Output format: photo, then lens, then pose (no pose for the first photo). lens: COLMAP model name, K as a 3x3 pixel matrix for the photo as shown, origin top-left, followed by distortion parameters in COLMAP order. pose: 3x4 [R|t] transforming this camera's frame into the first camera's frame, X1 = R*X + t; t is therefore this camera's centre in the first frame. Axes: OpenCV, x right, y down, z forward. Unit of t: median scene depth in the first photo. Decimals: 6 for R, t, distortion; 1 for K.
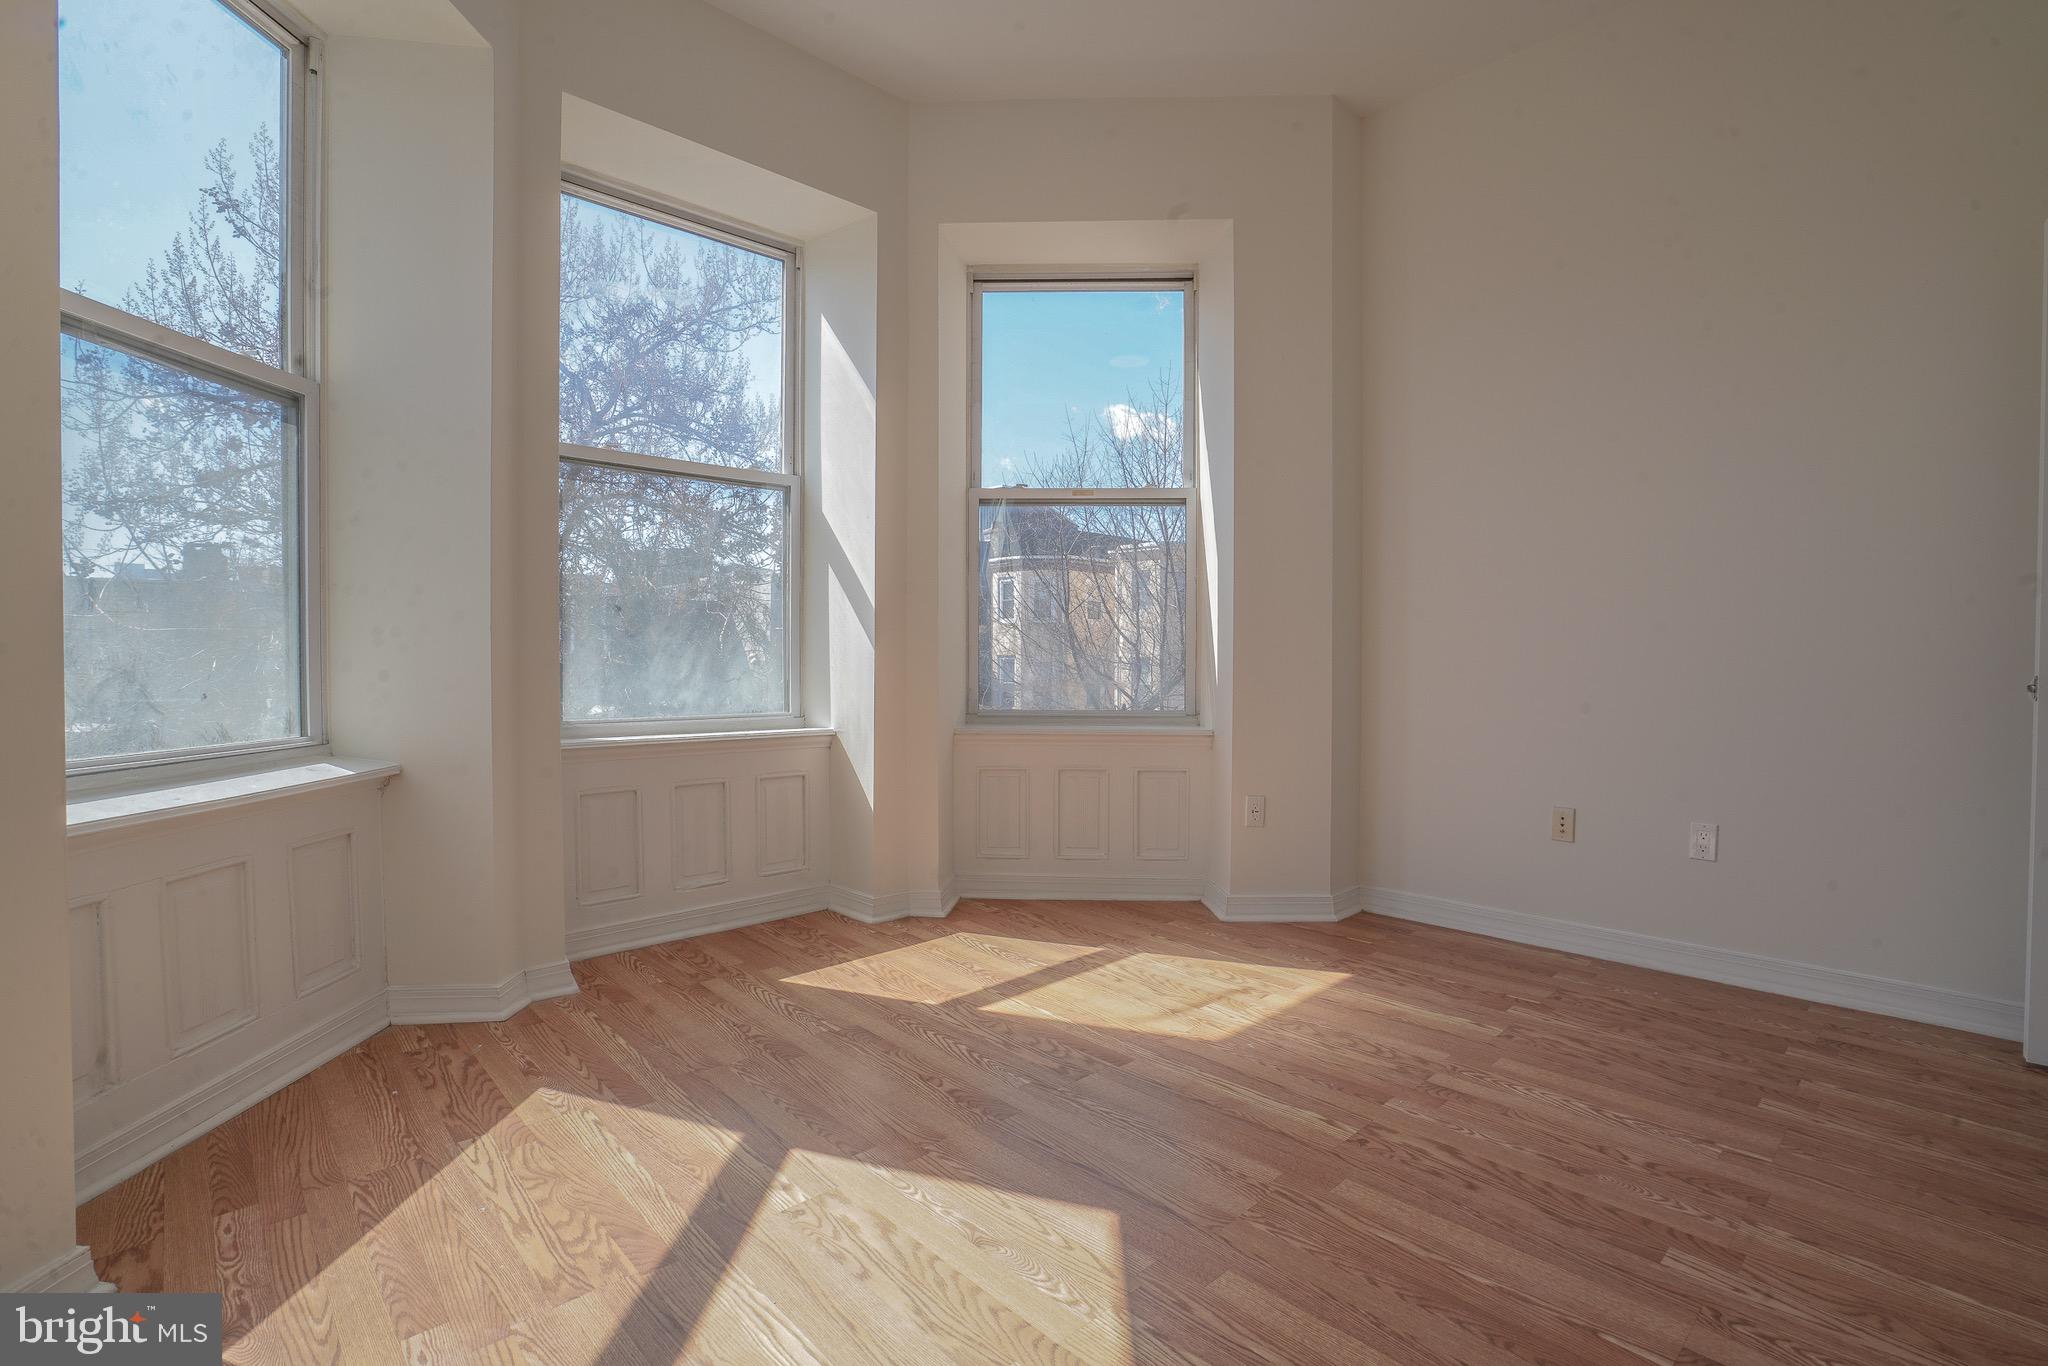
lens RADIAL K [[971.7, 0, 1006.1], [0, 971.7, 676.7], [0, 0, 1]] dist [-0.061139, 0.025670]
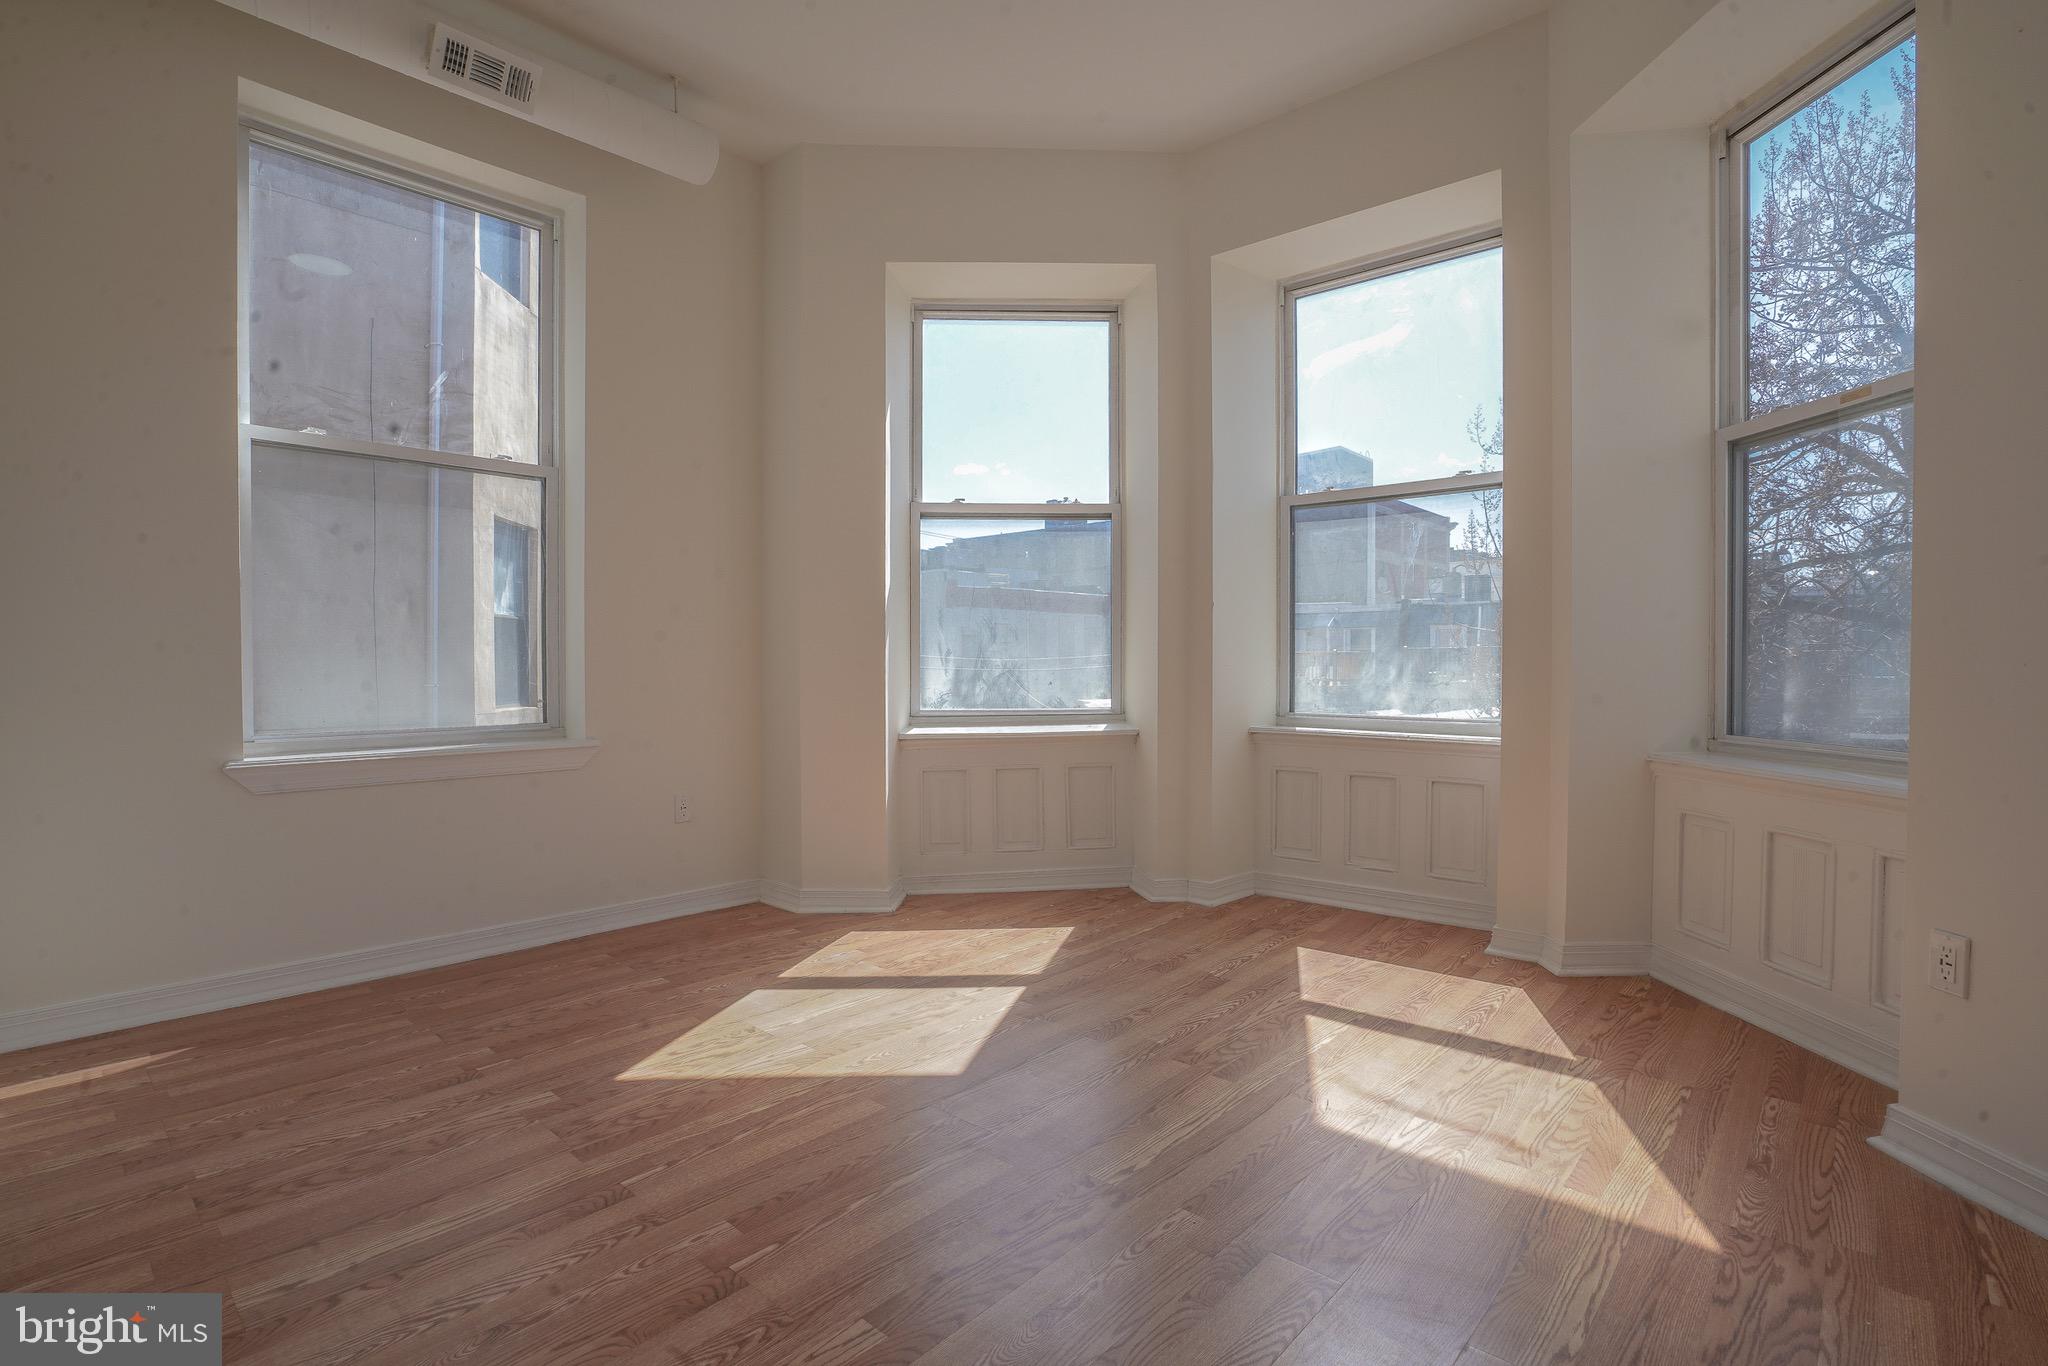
lens RADIAL K [[976.5, 0, 995.9], [0, 976.5, 629.3], [0, 0, 1]] dist [-0.061916, 0.029955]
pose [[0.064105, -0.035454, -0.997313, 0.908129], [-0.018556, 0.999154, -0.036712, -0.010732], [0.997771, 0.020860, 0.063393, 0.577097]]
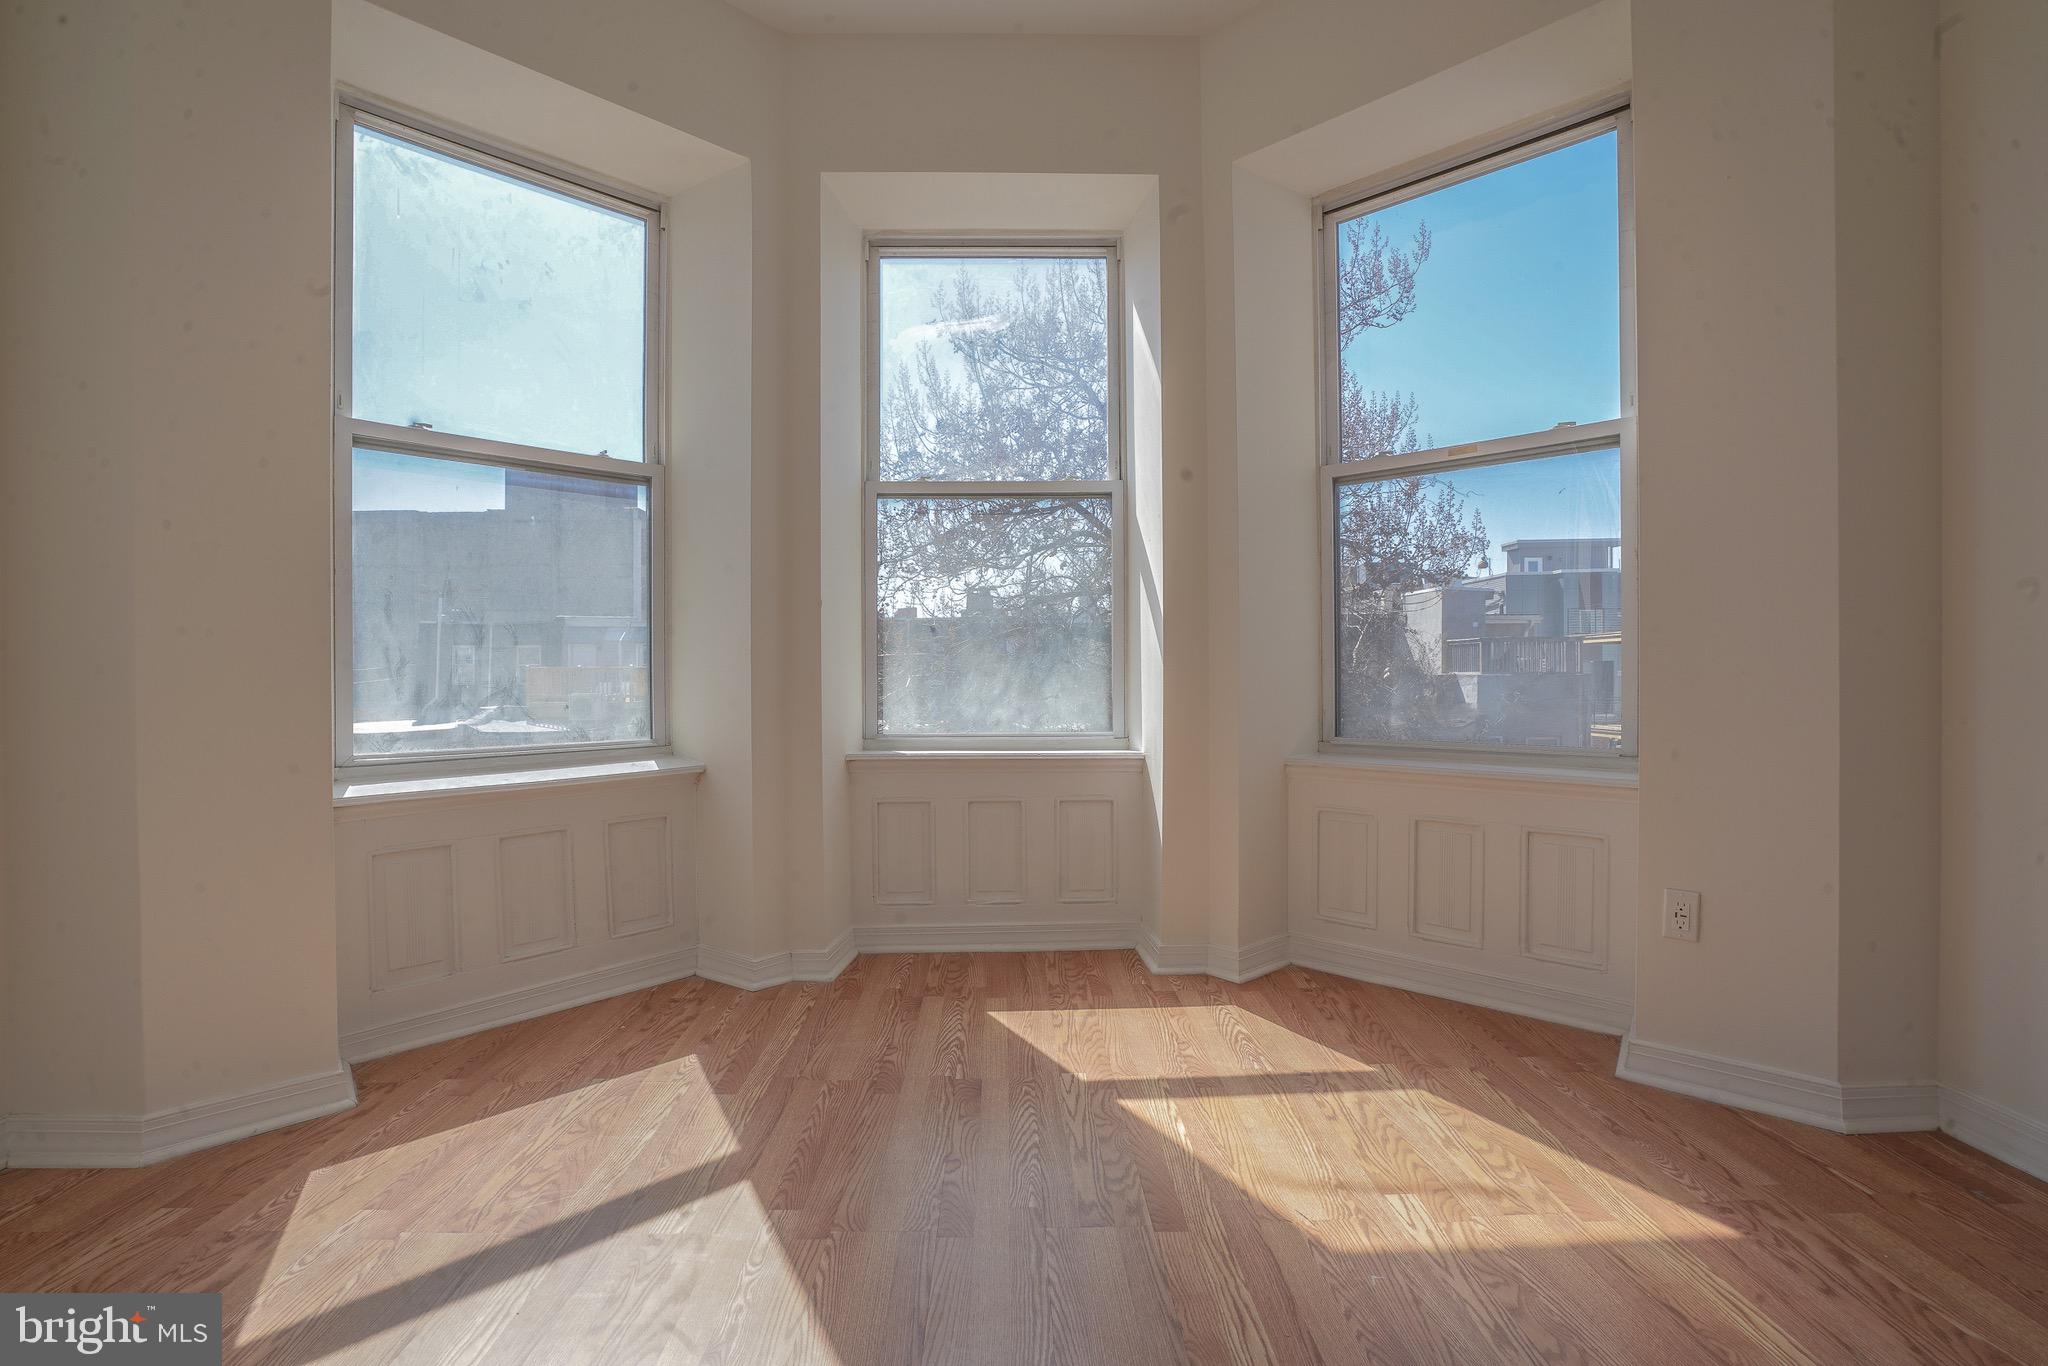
lens RADIAL K [[952.9, 0, 1005.2], [0, 952.9, 660.0], [0, 0, 1]] dist [-0.056684, 0.023012]
pose [[0.736349, -0.016992, -0.676388, 0.429459], [-0.005151, 0.999515, -0.030718, -0.006757], [0.676582, 0.026103, 0.735904, 0.315814]]
